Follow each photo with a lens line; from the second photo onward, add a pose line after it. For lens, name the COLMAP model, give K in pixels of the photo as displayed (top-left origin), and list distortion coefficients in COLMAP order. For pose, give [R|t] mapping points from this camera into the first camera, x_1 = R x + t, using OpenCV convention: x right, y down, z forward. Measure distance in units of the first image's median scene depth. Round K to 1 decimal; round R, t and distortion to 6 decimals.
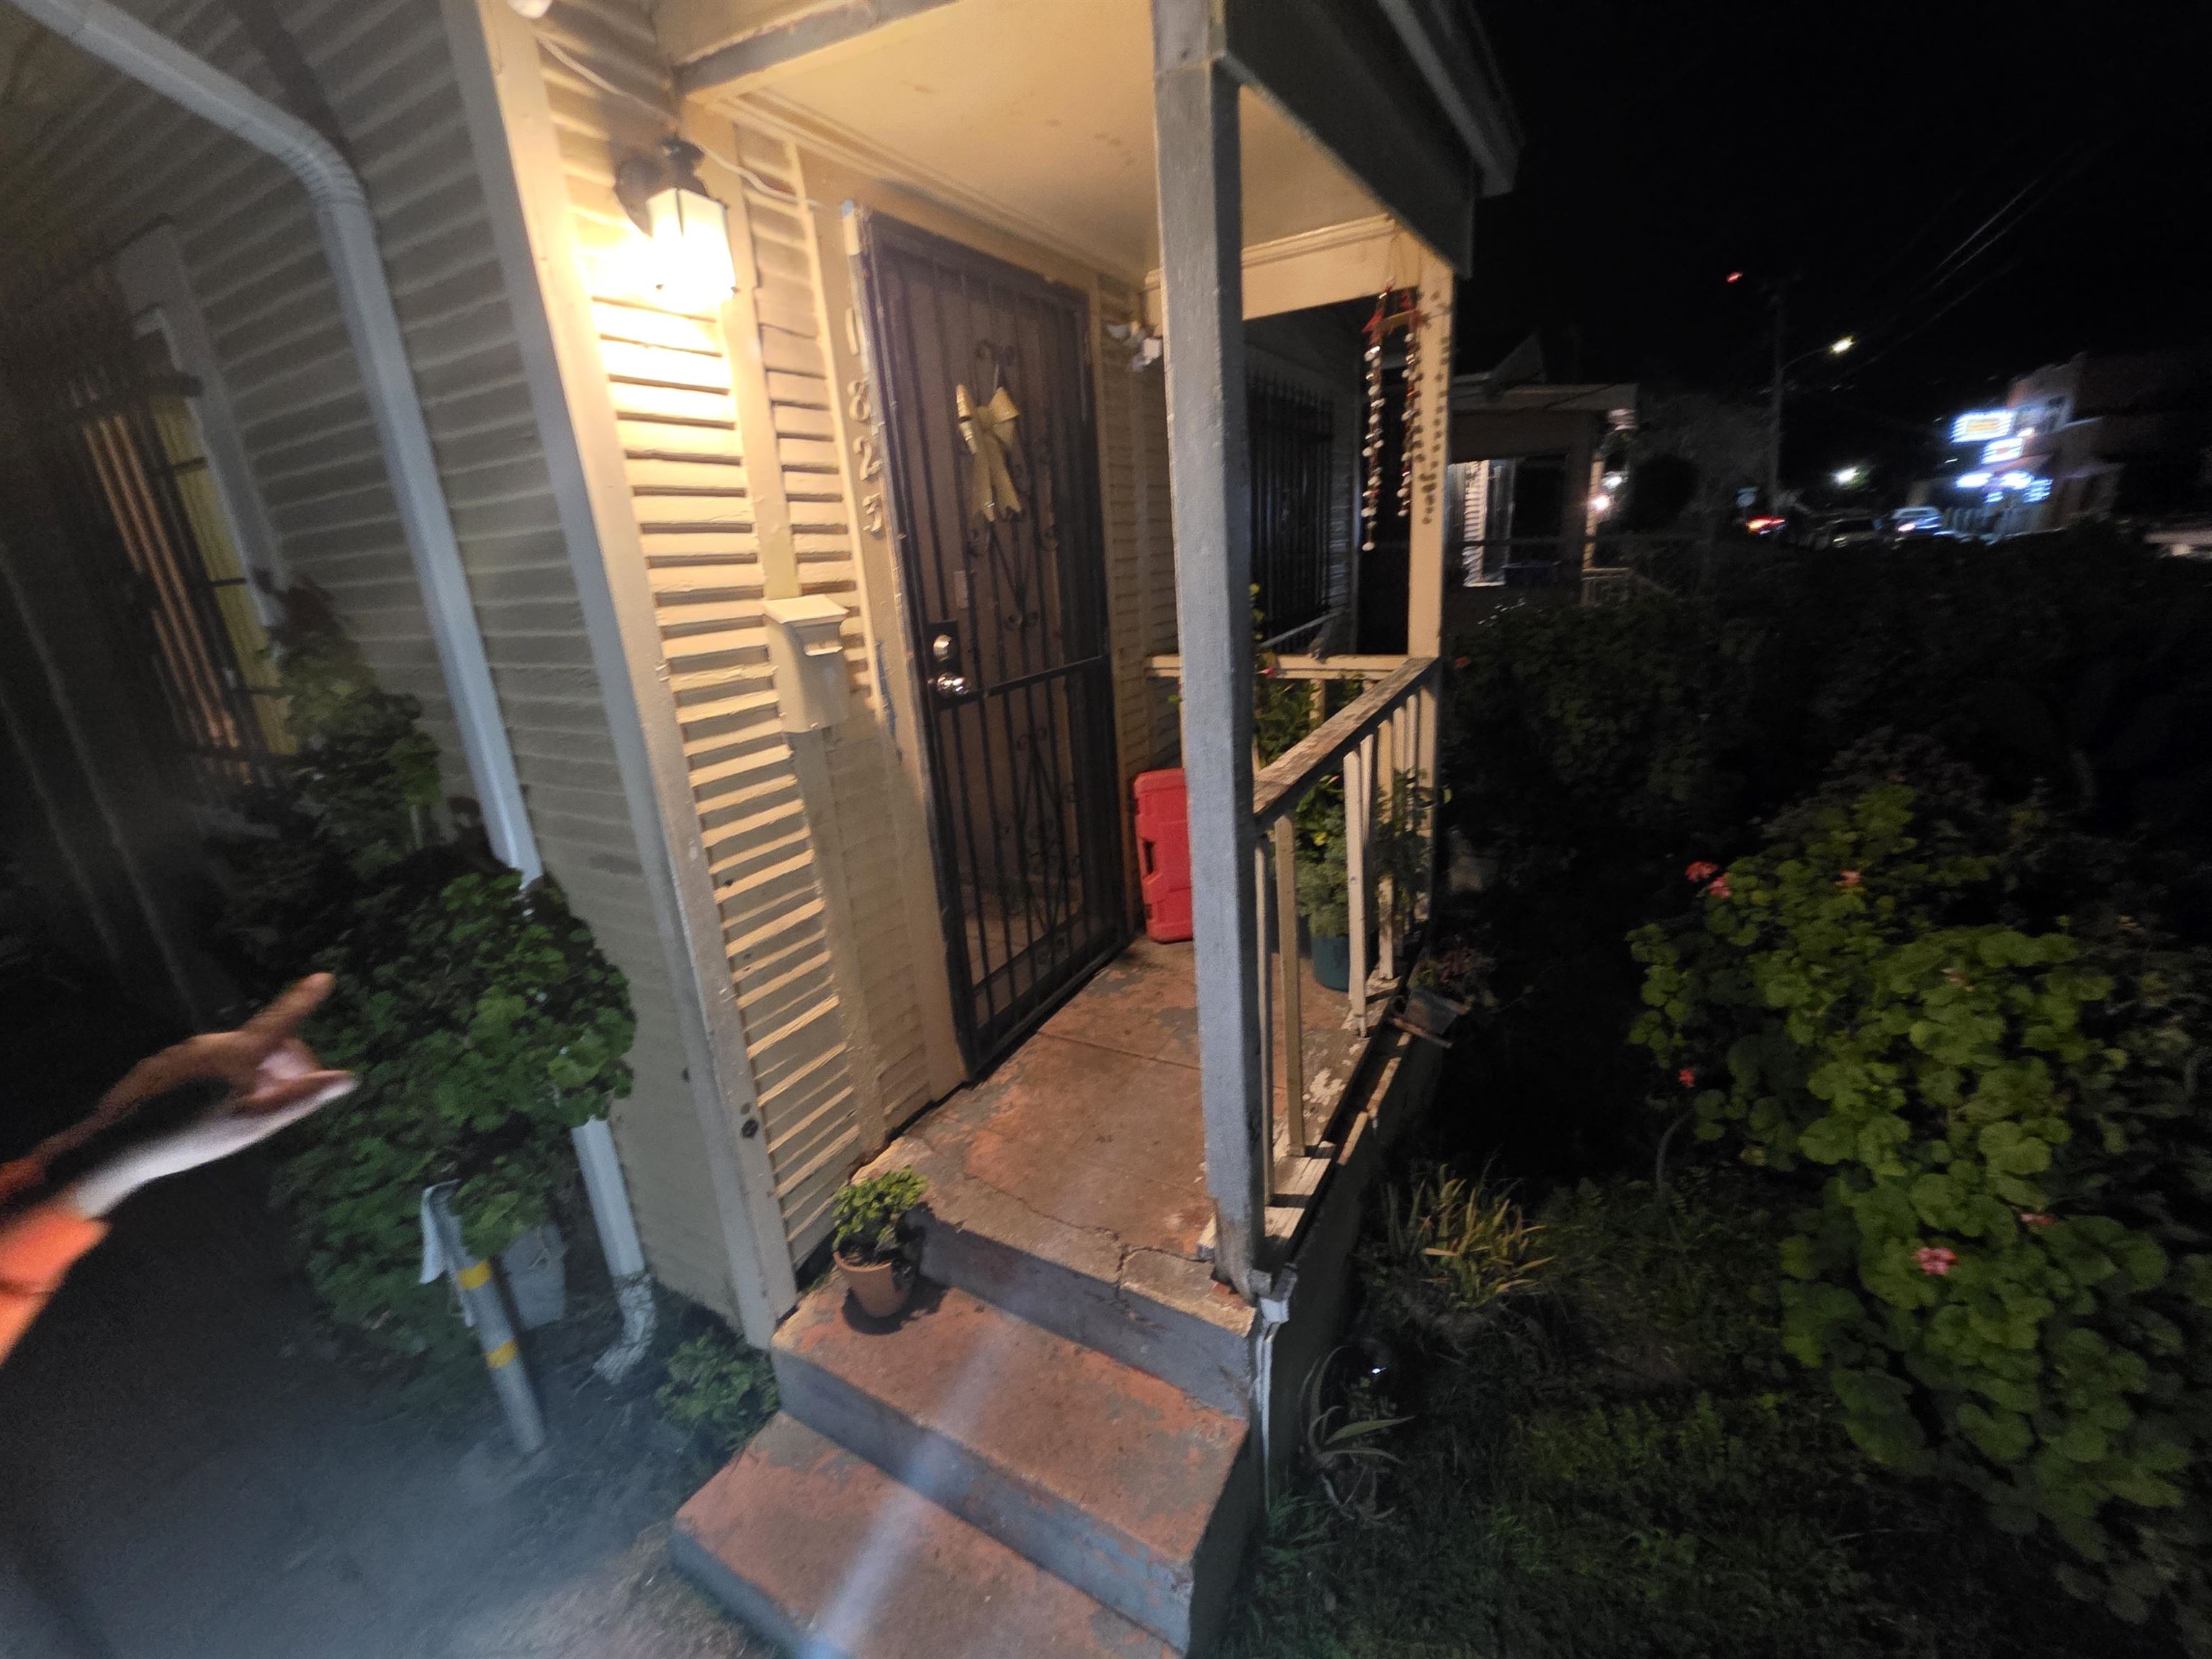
lens RADIAL K [[892.6, 0, 1109.1], [0, 892.6, 828.8], [0, 0, 1]] dist [0.002086, 0.000322]
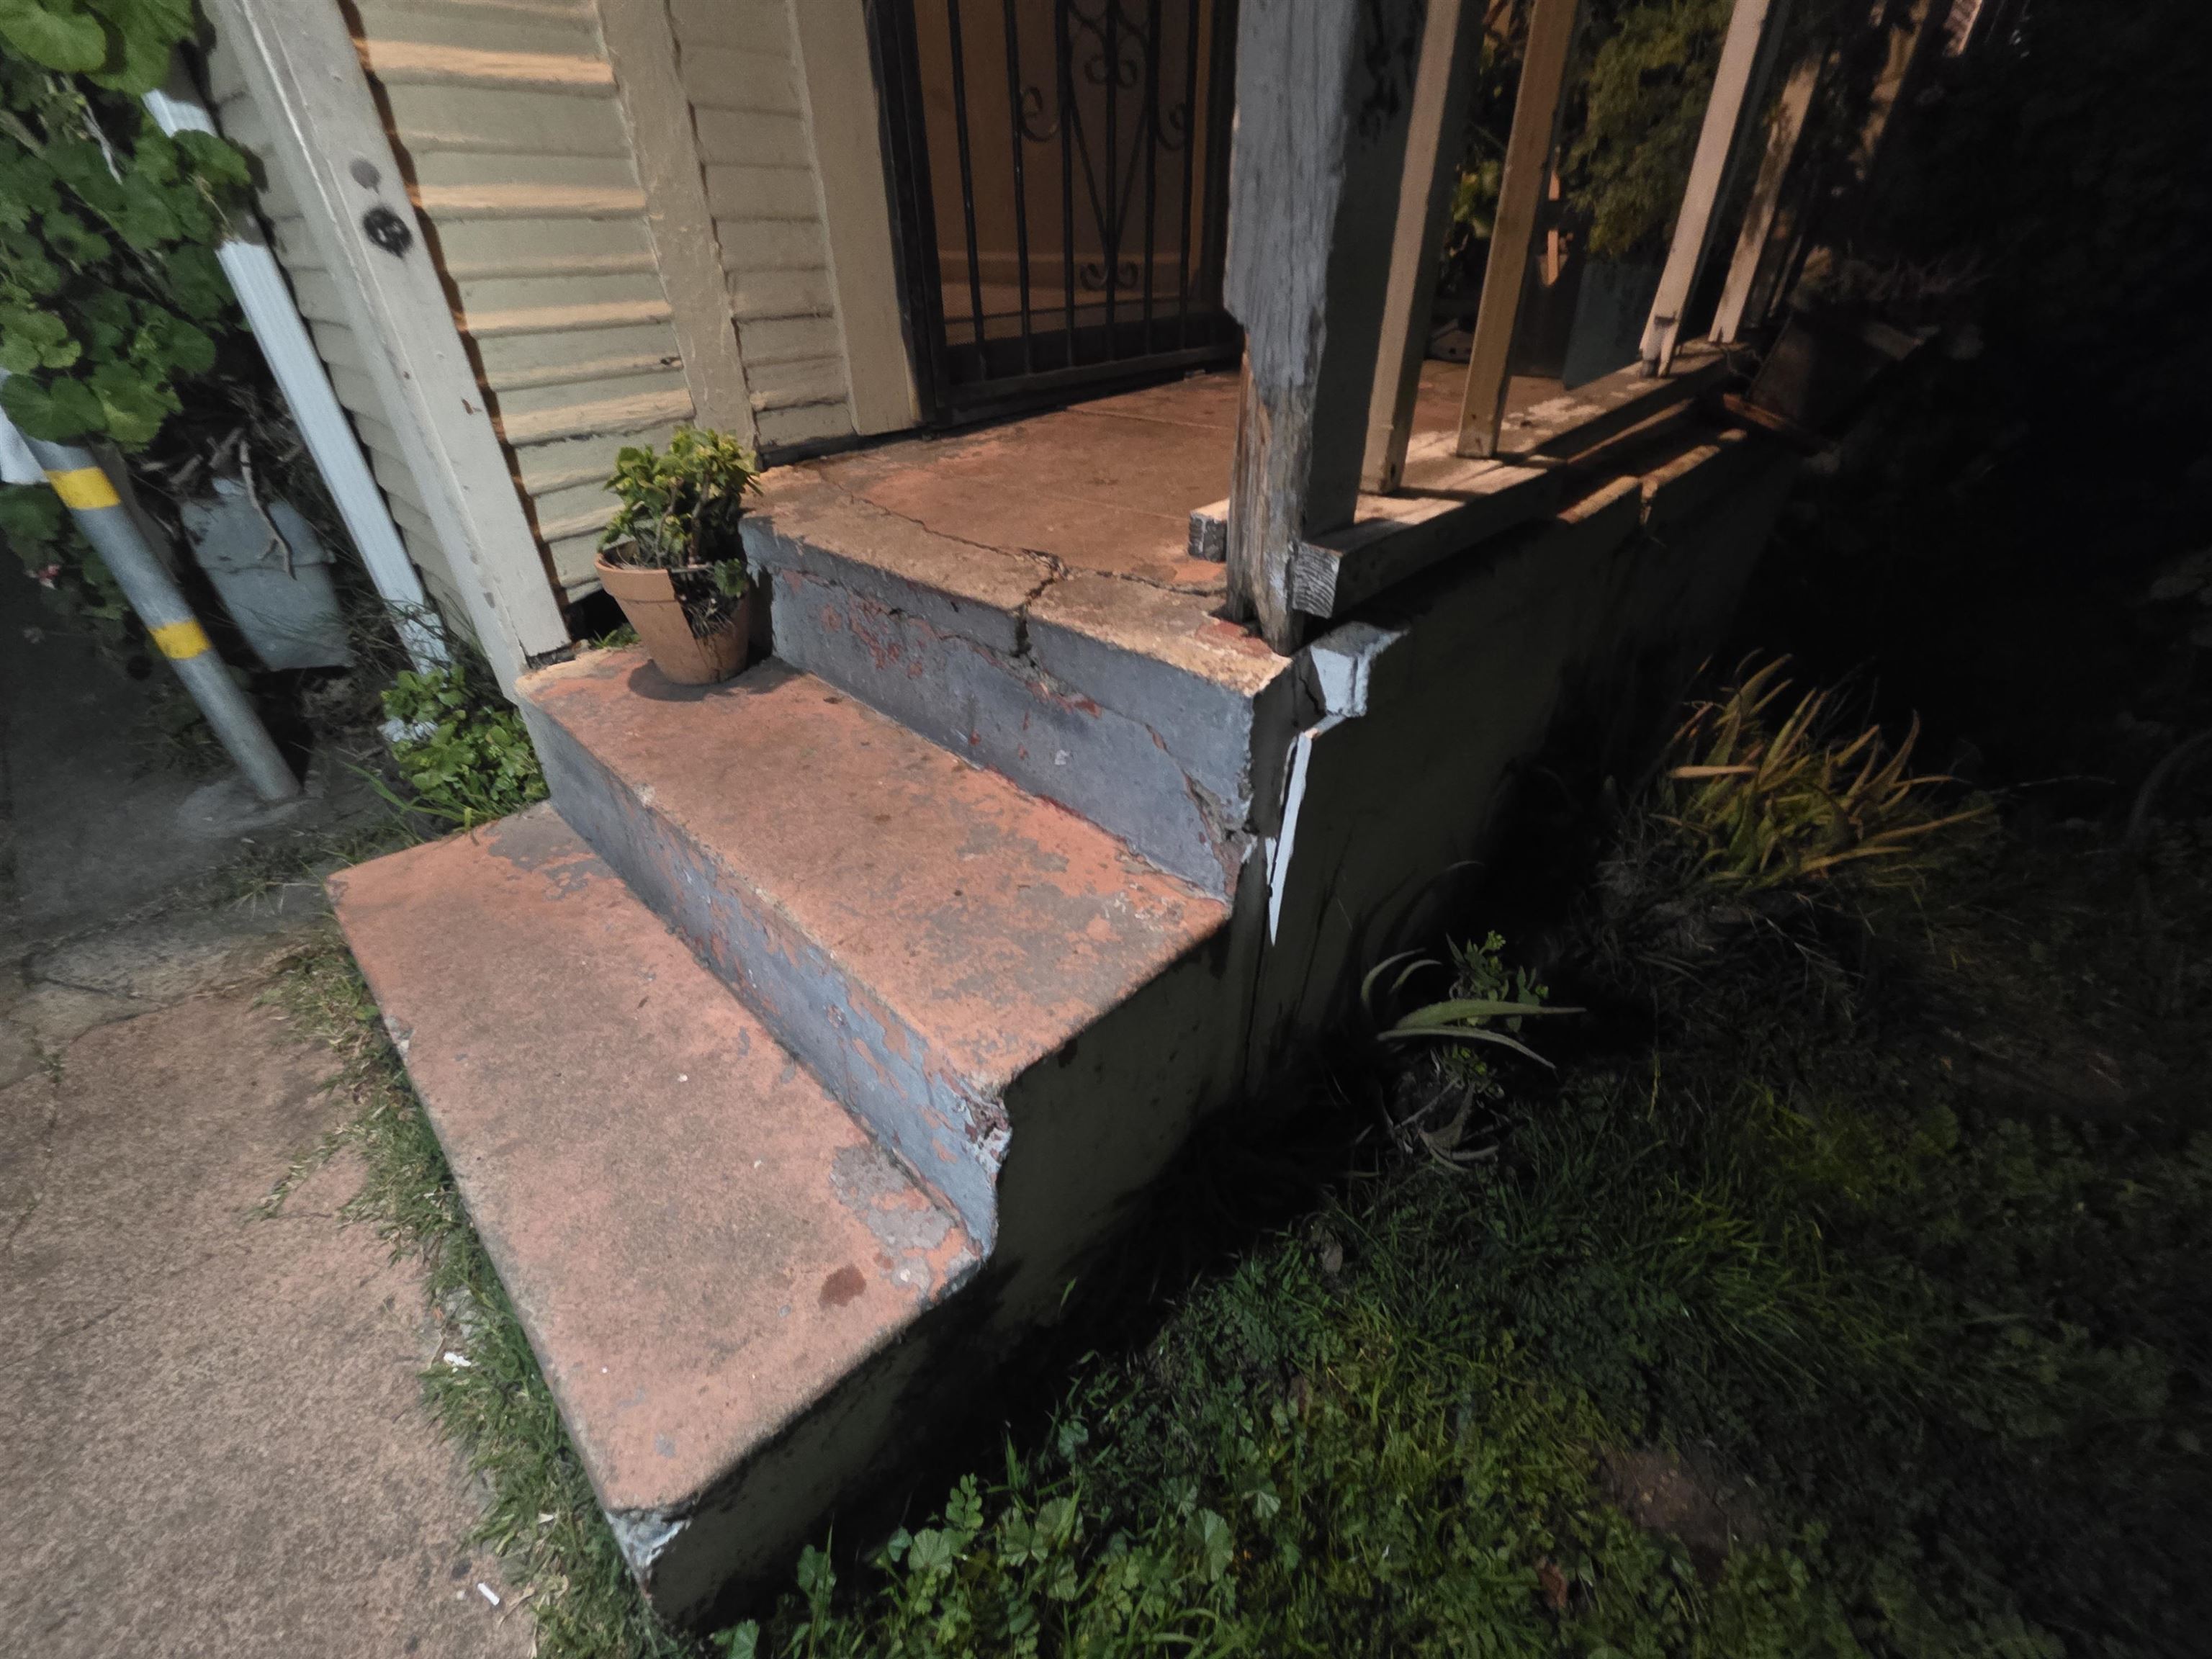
lens RADIAL K [[883.2, 0, 1099.0], [0, 883.2, 829.6], [0, 0, 1]] dist [0.001645, 0.000072]
pose [[0.967181, 0.186442, -0.172628, 0.137010], [-0.125846, 0.941713, 0.311992, 0.416414], [0.220735, -0.280028, 0.934270, 0.478226]]
